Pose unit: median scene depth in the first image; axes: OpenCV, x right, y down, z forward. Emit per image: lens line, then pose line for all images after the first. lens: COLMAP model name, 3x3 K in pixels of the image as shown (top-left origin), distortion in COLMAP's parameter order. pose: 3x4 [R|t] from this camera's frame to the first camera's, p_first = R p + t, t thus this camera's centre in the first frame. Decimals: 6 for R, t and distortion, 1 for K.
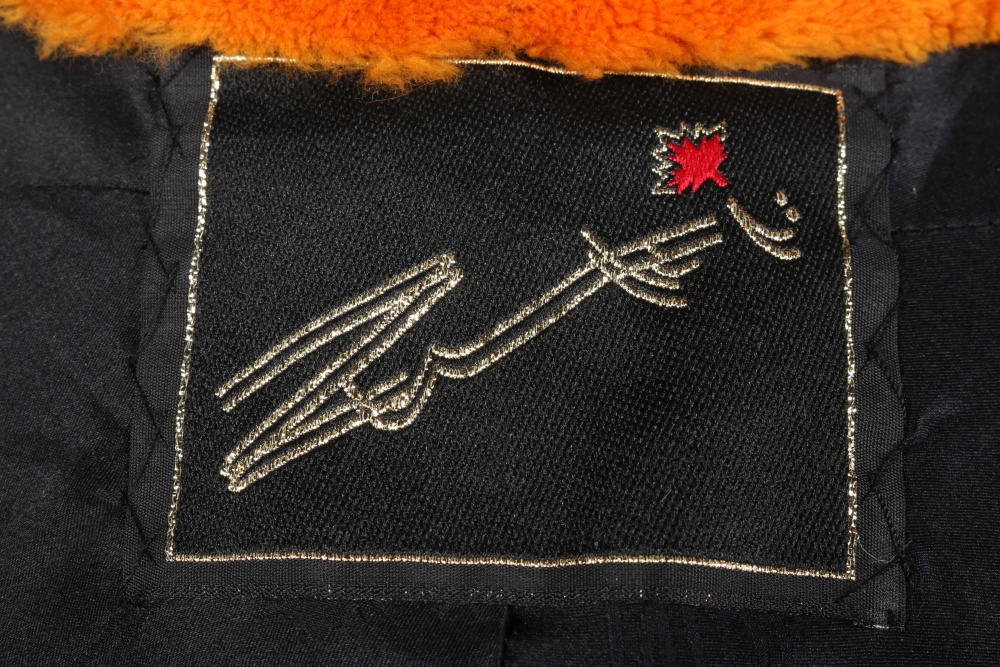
lens RADIAL K [[1807.4, 0, 500.6], [0, 1807.4, 333.6], [0, 0, 1]] dist [0.019645, 0.000000]
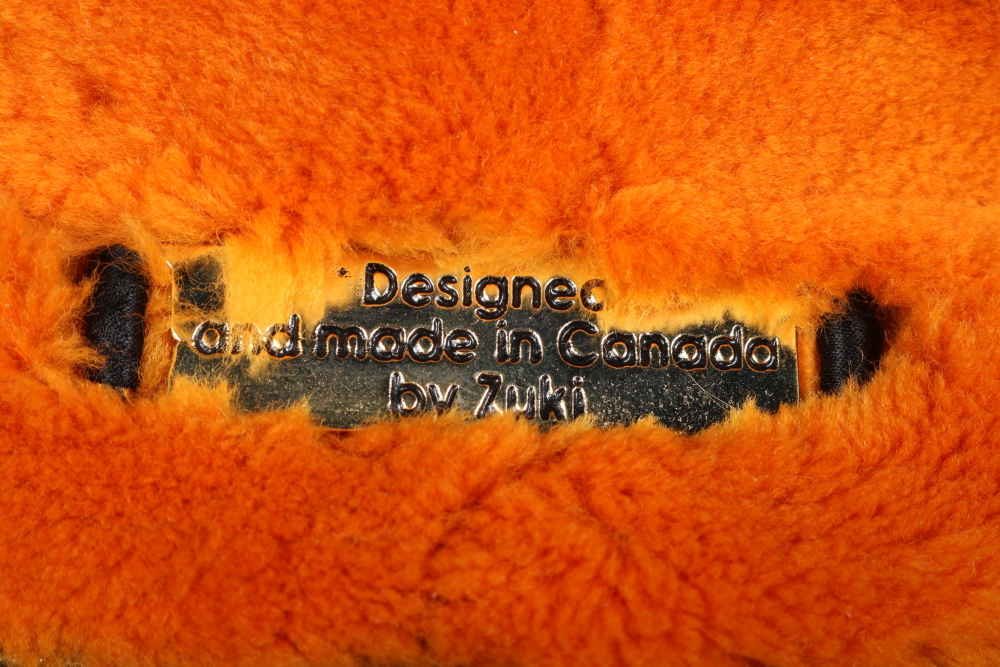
lens RADIAL K [[2511.8, 0, 499.7], [0, 2511.8, 333.5], [0, 0, 1]] dist [0.009675, 0.000000]
pose [[0.996821, 0.029364, -0.074059, 0.077966], [-0.038226, 0.991888, -0.121232, -0.168258], [0.069898, 0.123677, 0.989858, 0.263759]]
